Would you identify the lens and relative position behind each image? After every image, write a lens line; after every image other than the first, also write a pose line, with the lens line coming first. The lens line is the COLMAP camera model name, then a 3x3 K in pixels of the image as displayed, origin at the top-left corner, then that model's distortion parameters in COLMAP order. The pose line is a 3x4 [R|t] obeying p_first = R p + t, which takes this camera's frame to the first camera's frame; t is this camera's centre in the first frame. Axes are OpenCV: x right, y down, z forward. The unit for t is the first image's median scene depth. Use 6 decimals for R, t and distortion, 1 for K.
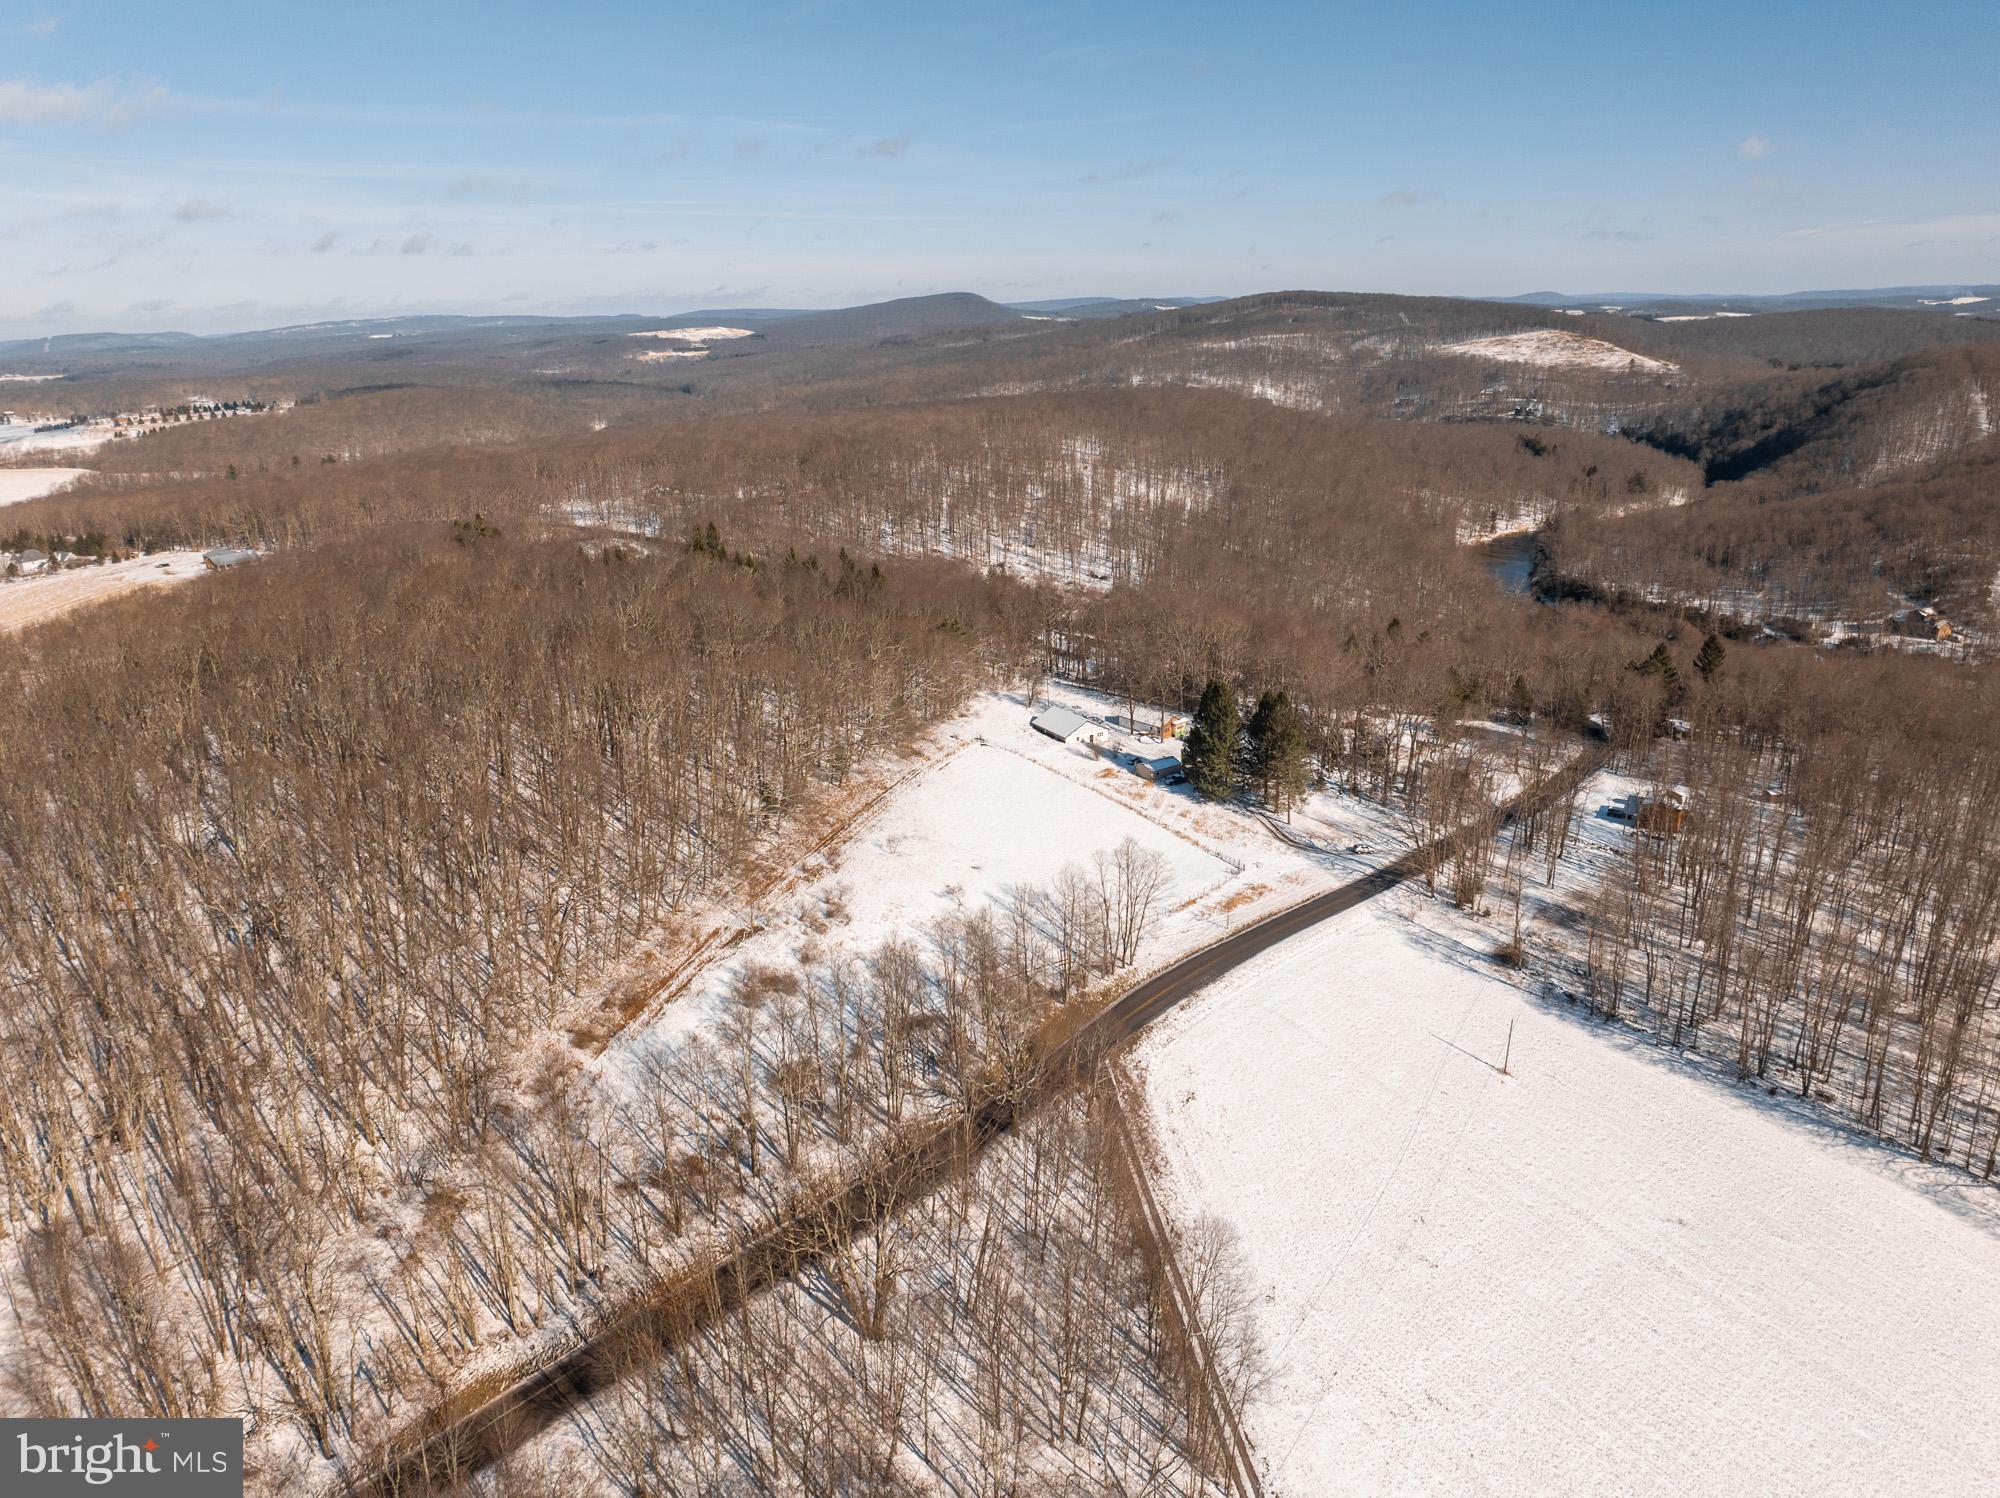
lens RADIAL K [[1381.7, 0, 1000.0], [0, 1381.7, 749.0], [0, 0, 1]] dist [-0.041961, 0.002215]
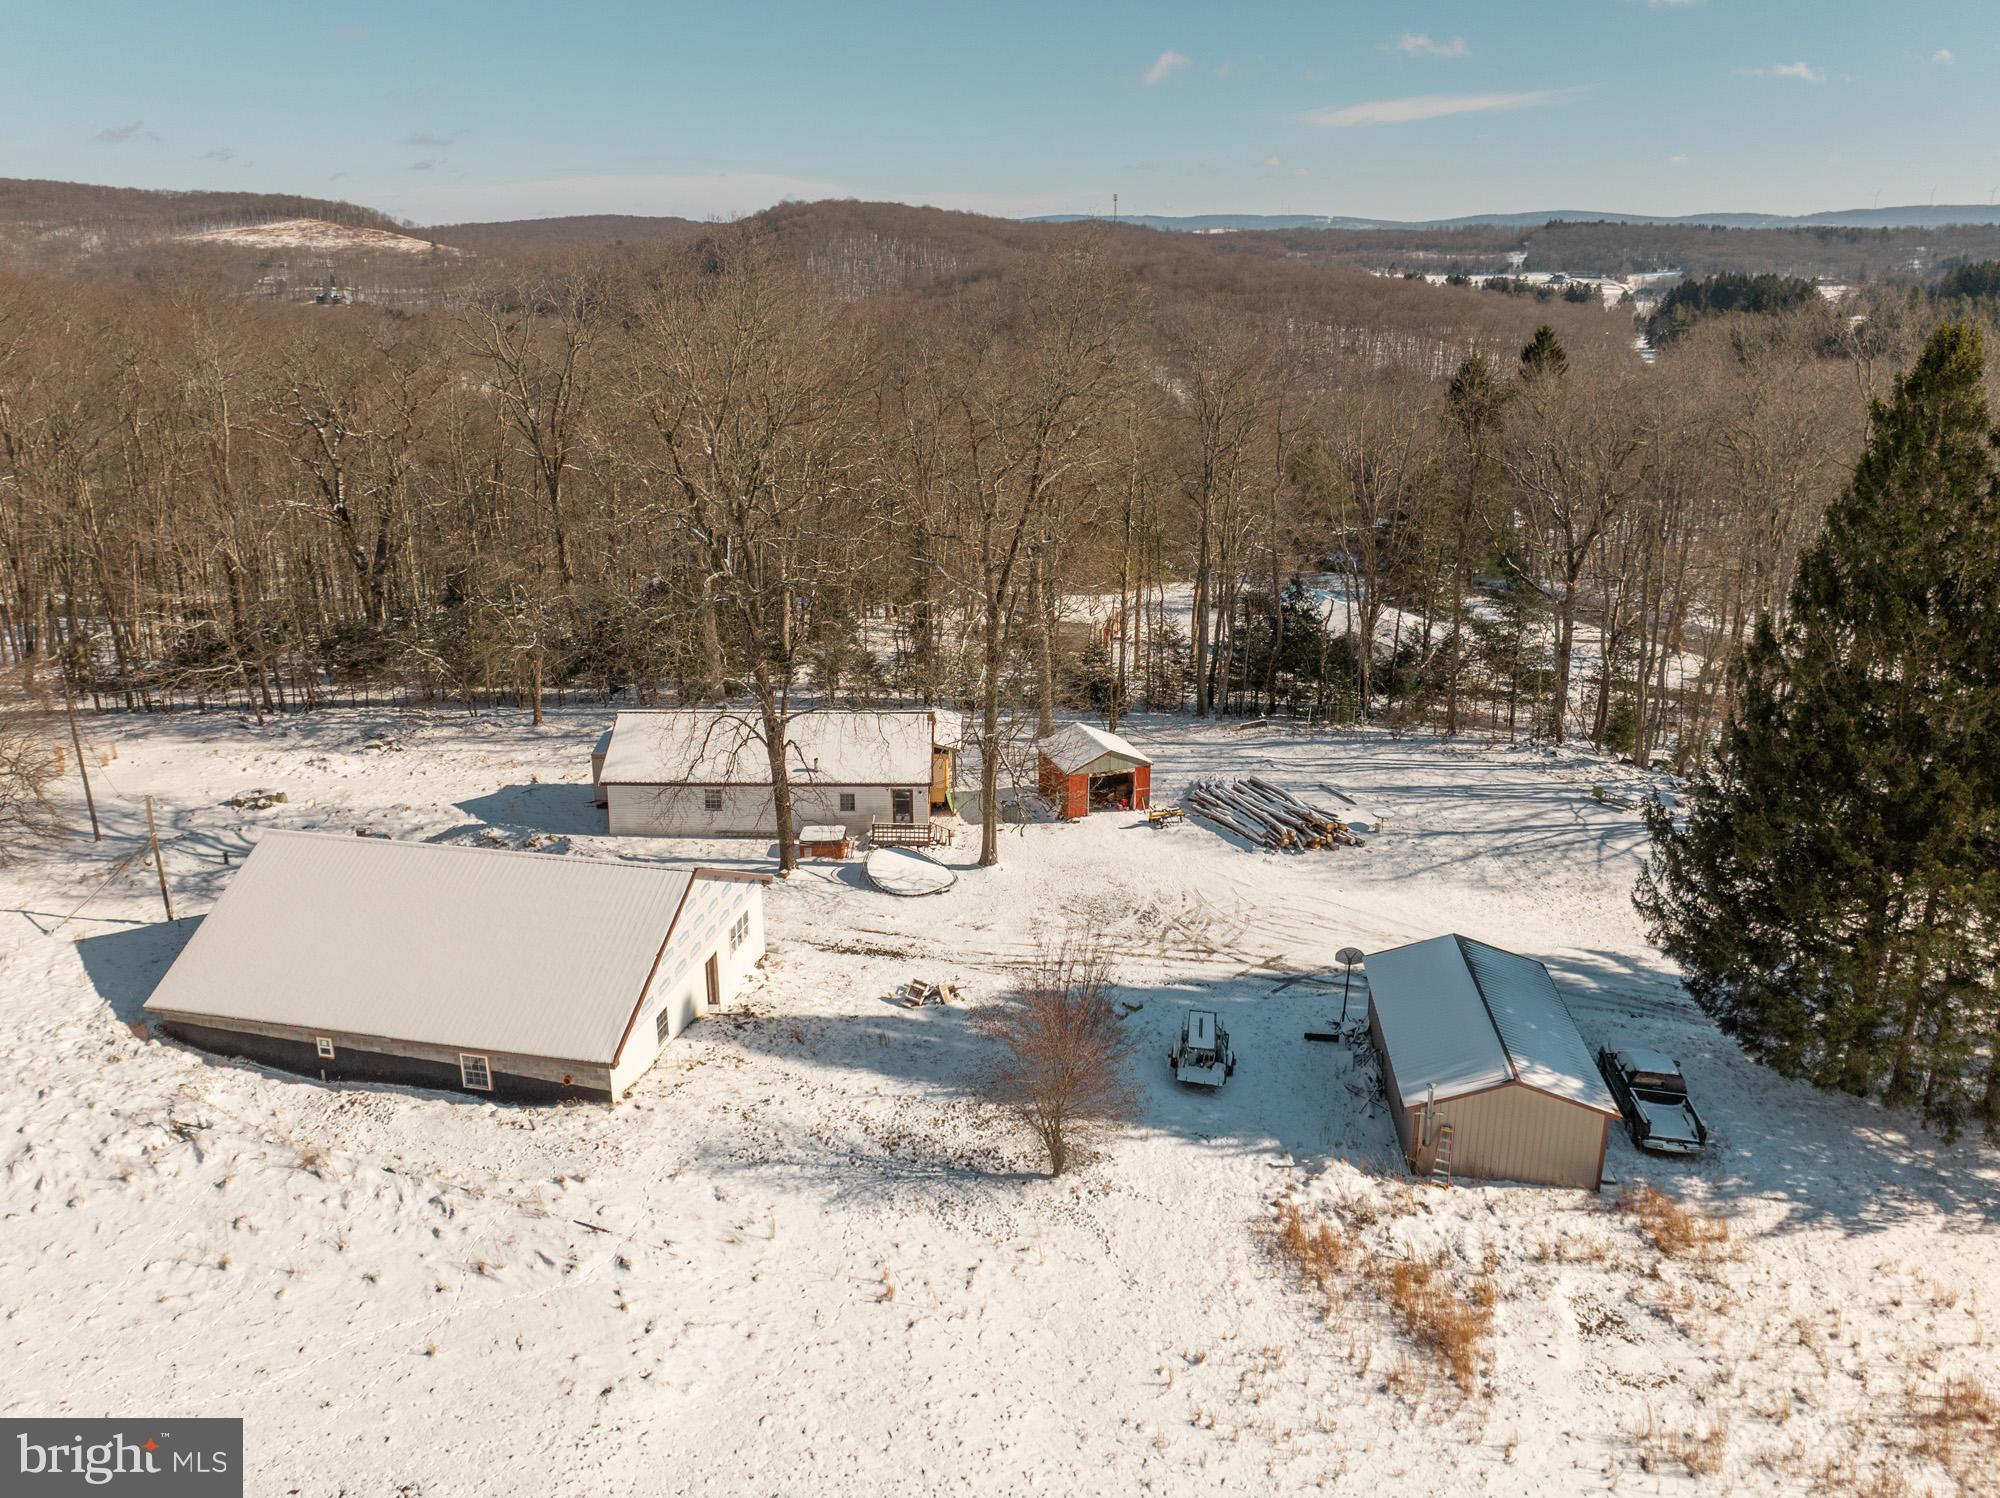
lens RADIAL K [[1381.7, 0, 1000.0], [0, 1381.7, 749.0], [0, 0, 1]] dist [-0.041961, 0.002215]
pose [[0.647635, -0.217837, 0.730148, -0.000426], [0.195532, 0.973686, 0.117061, -0.006916], [-0.736435, 0.066955, 0.673187, 0.176883]]
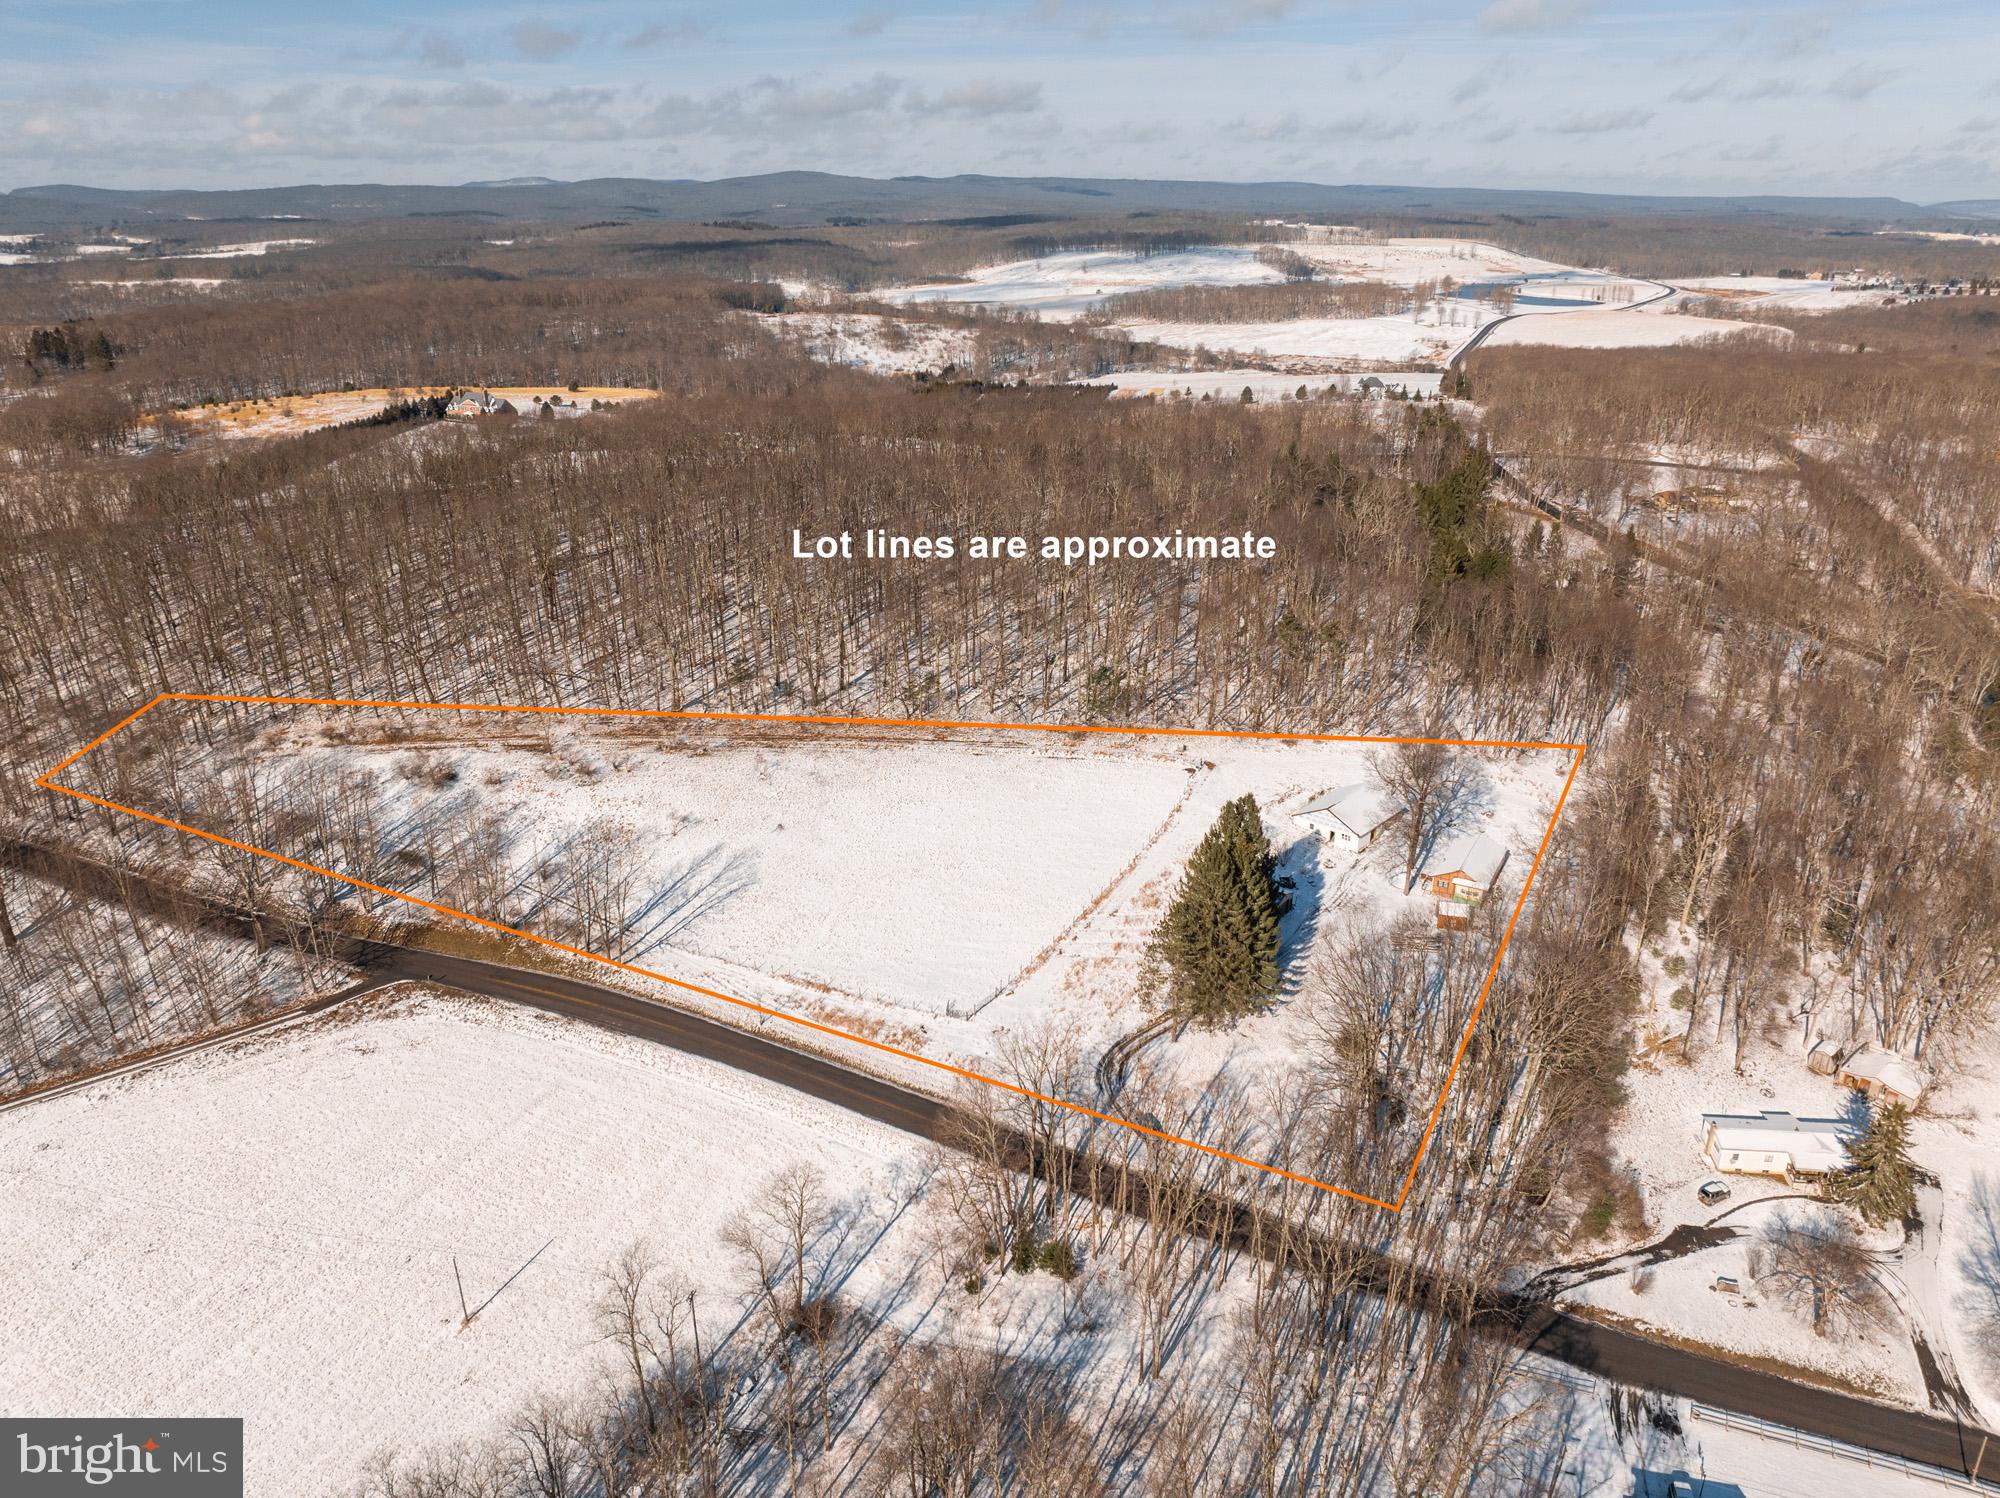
lens RADIAL K [[1381.7, 0, 1000.0], [0, 1381.7, 749.0], [0, 0, 1]] dist [-0.041961, 0.002215]
pose [[0.328720, 0.380783, -0.864261, 0.896224], [-0.297557, 0.910267, 0.287878, -0.297070], [0.896327, 0.162536, 0.412528, 0.857823]]
